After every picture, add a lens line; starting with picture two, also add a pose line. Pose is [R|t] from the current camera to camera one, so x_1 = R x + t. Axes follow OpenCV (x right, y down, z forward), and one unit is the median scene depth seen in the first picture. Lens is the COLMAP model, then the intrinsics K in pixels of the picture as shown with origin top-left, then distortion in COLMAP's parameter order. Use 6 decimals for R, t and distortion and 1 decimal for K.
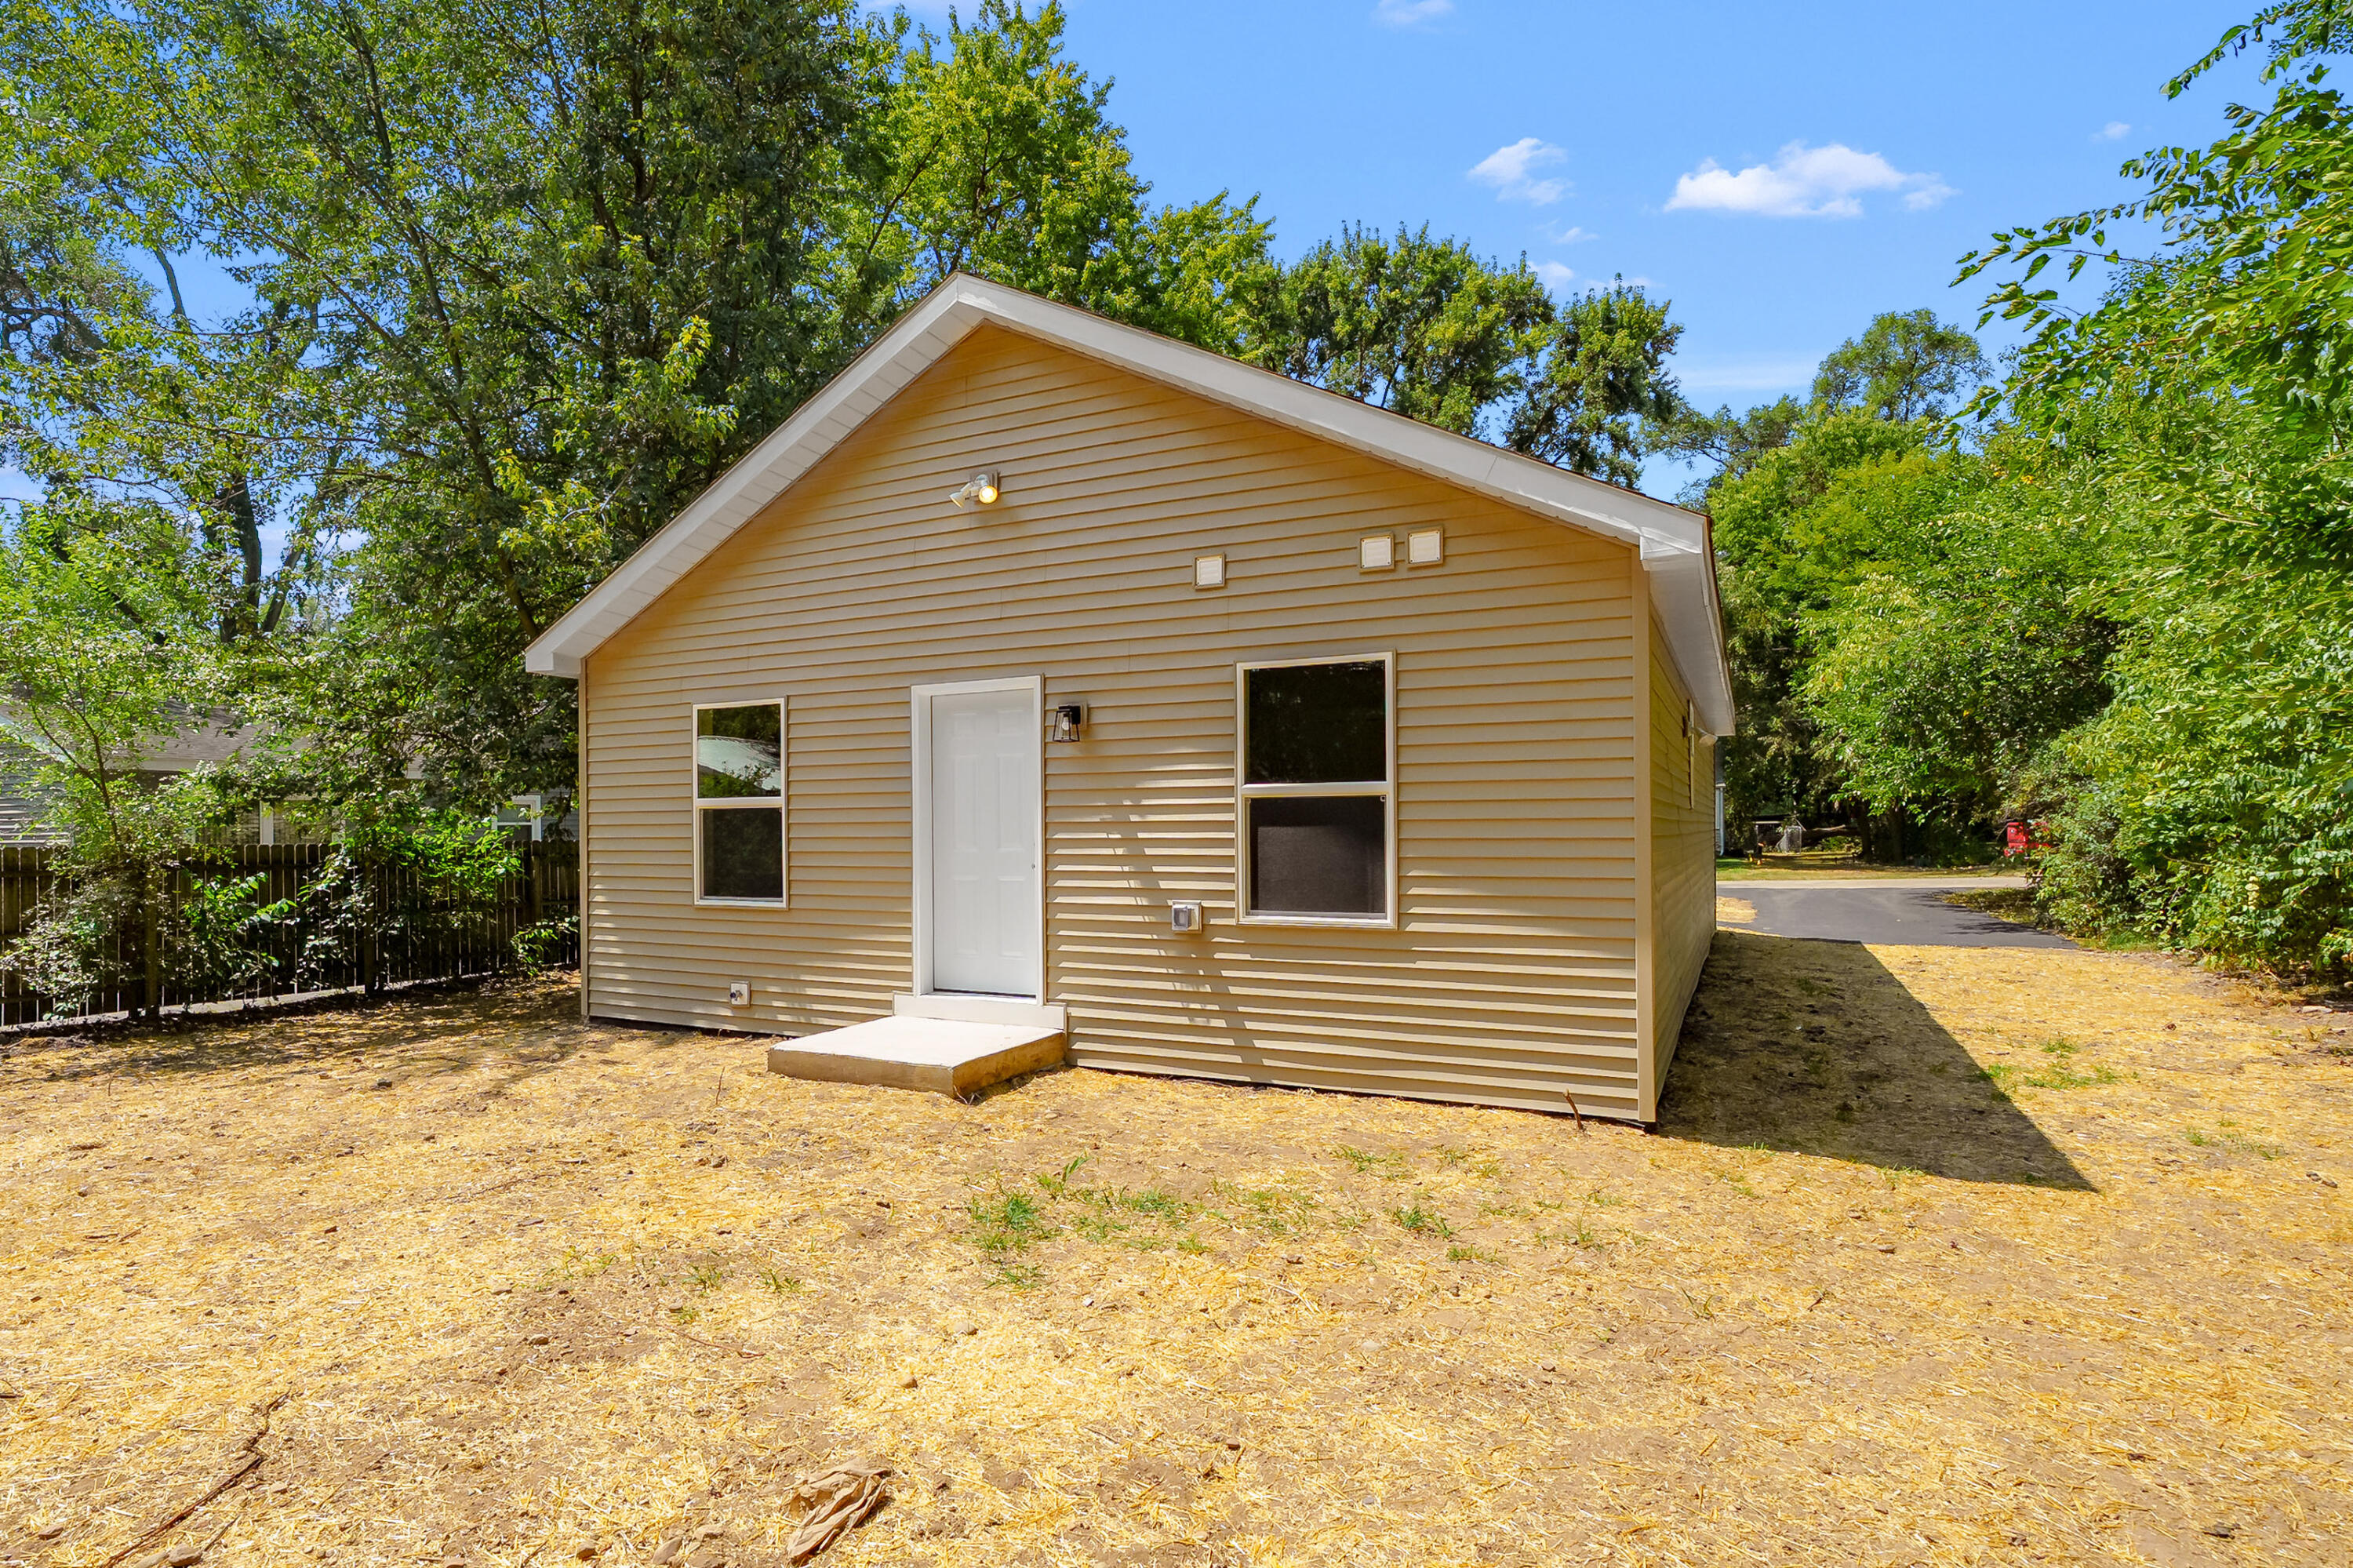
lens RADIAL K [[1239.1, 0, 1060.4], [0, 1239.1, 827.5], [0, 0, 1]] dist [-0.011030, -0.000948]
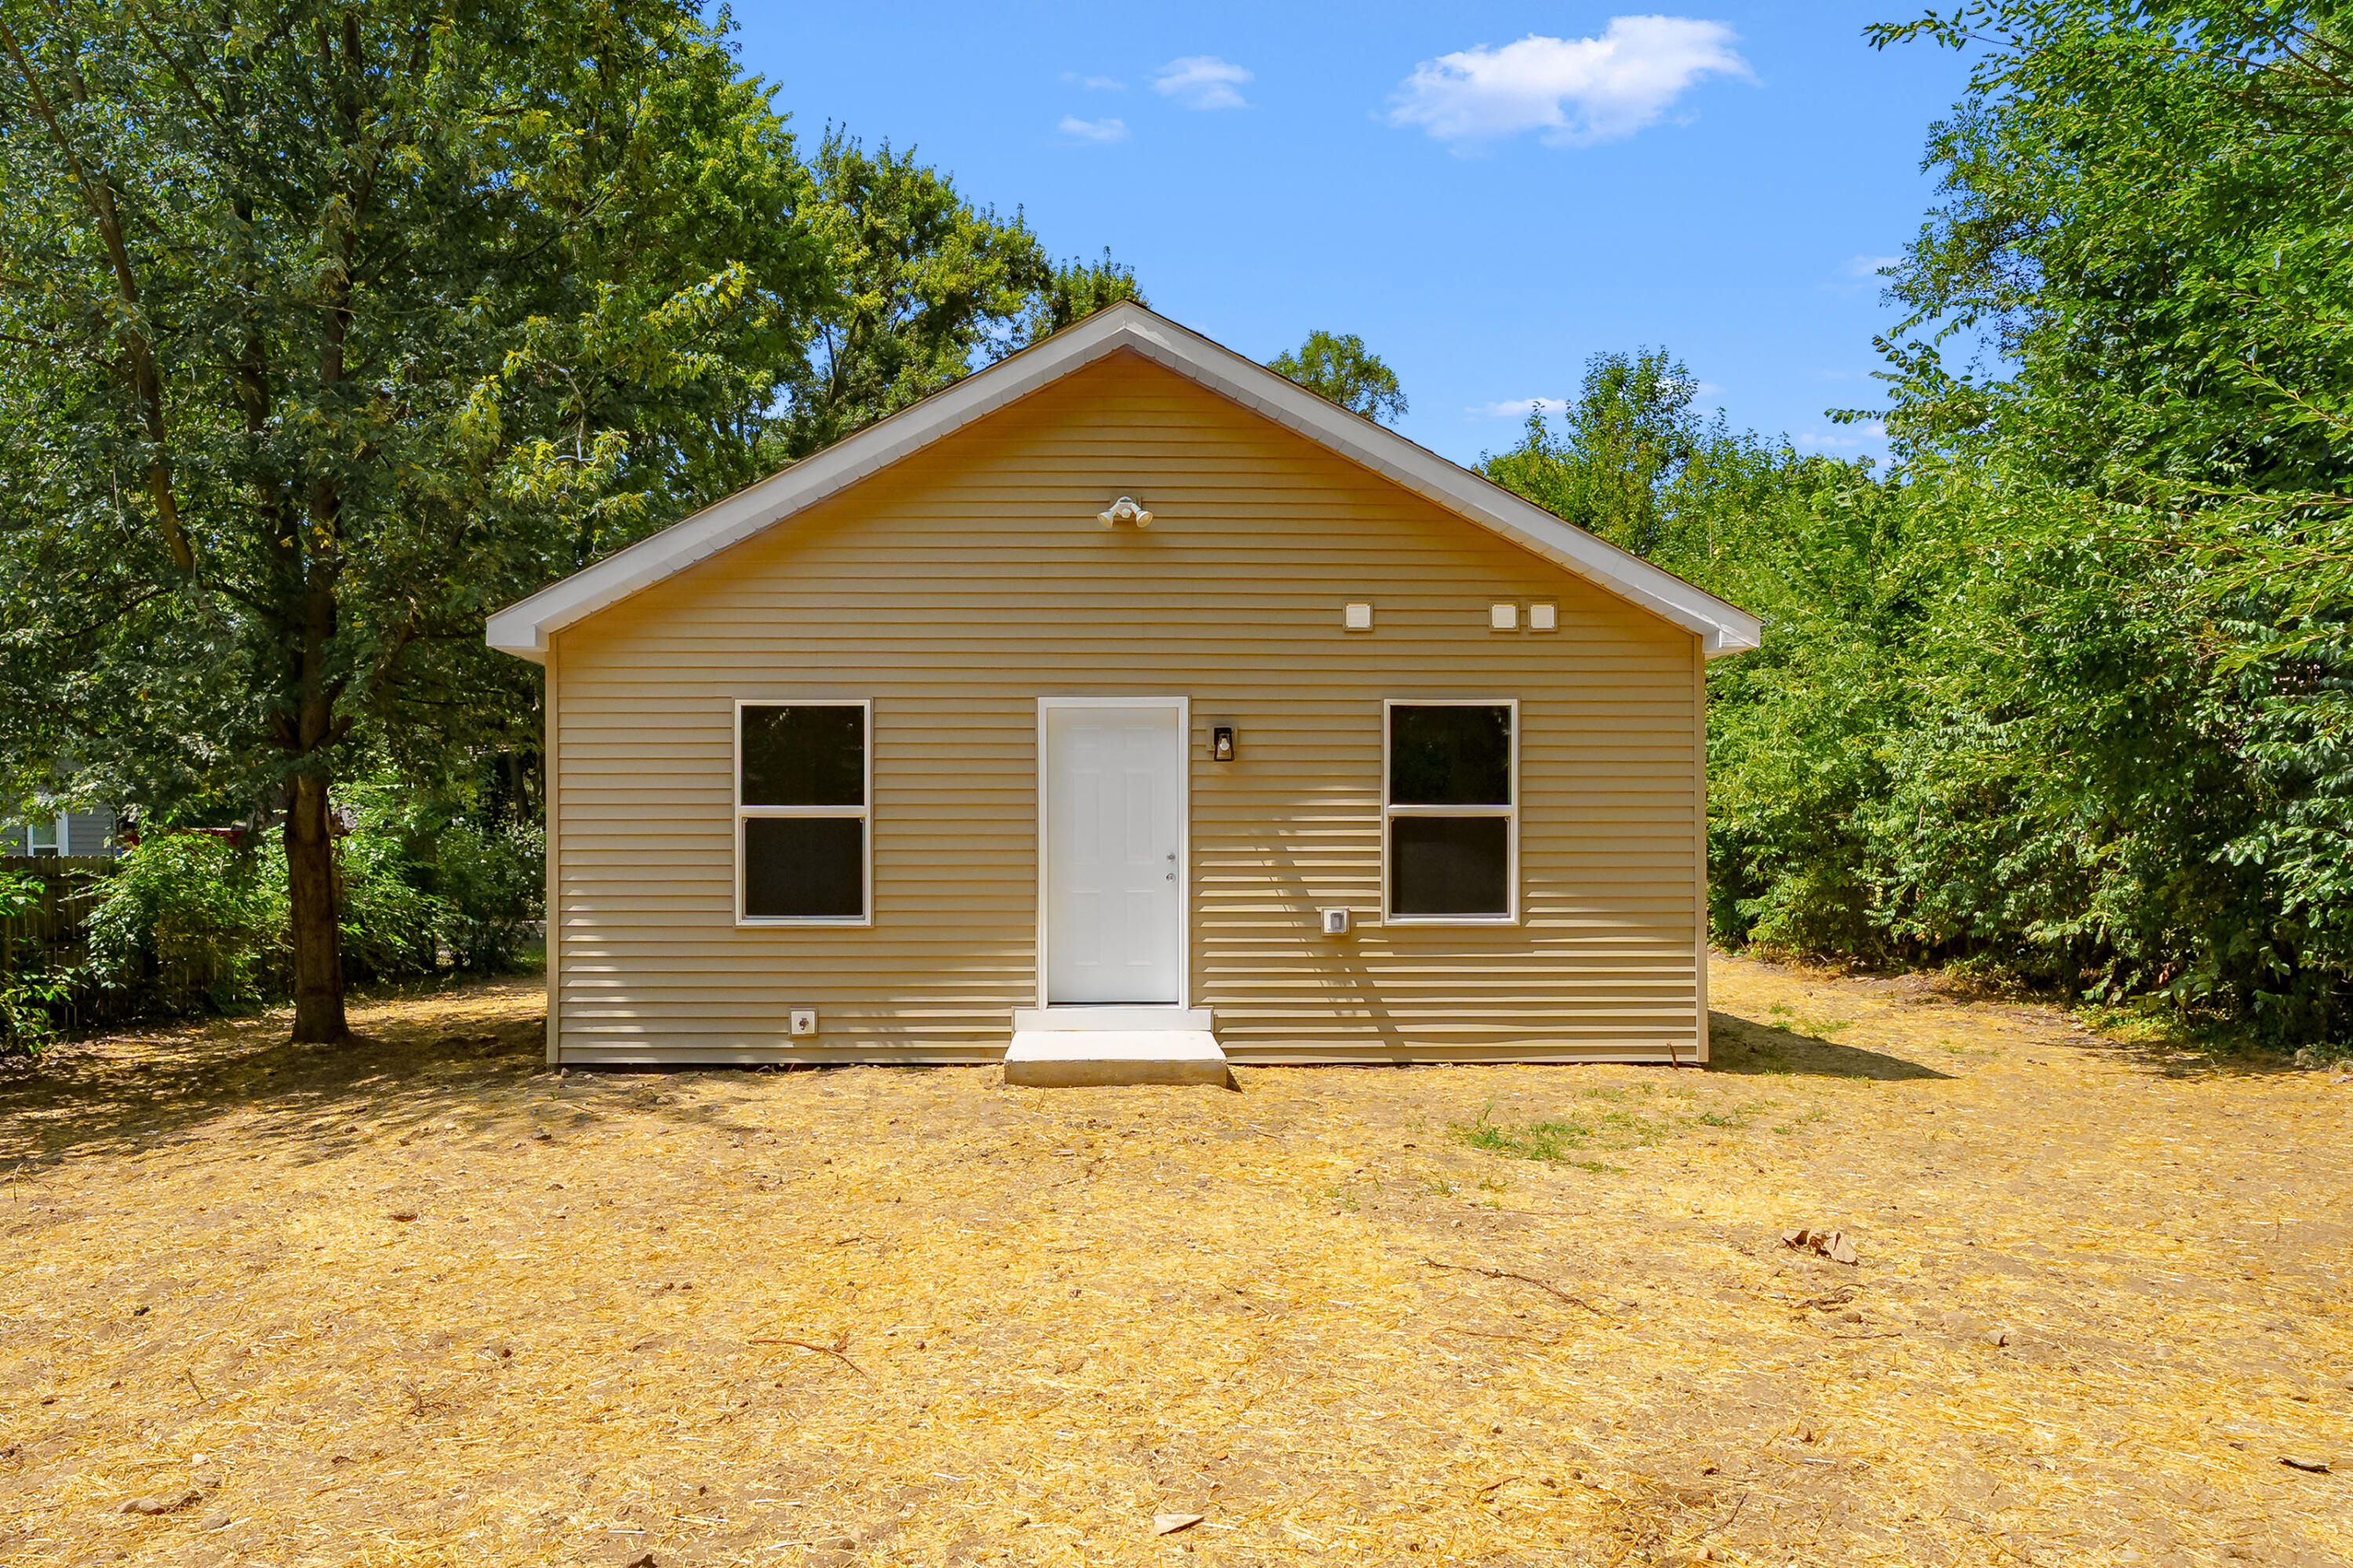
lens RADIAL K [[1588.0, 0, 1097.2], [0, 1588.0, 848.9], [0, 0, 1]] dist [-0.006933, 0.000850]
pose [[0.865371, 0.004950, 0.501107, -0.678502], [-0.005630, 0.999984, -0.000155, 0.006662], [-0.501100, -0.002687, 0.865385, -0.116658]]
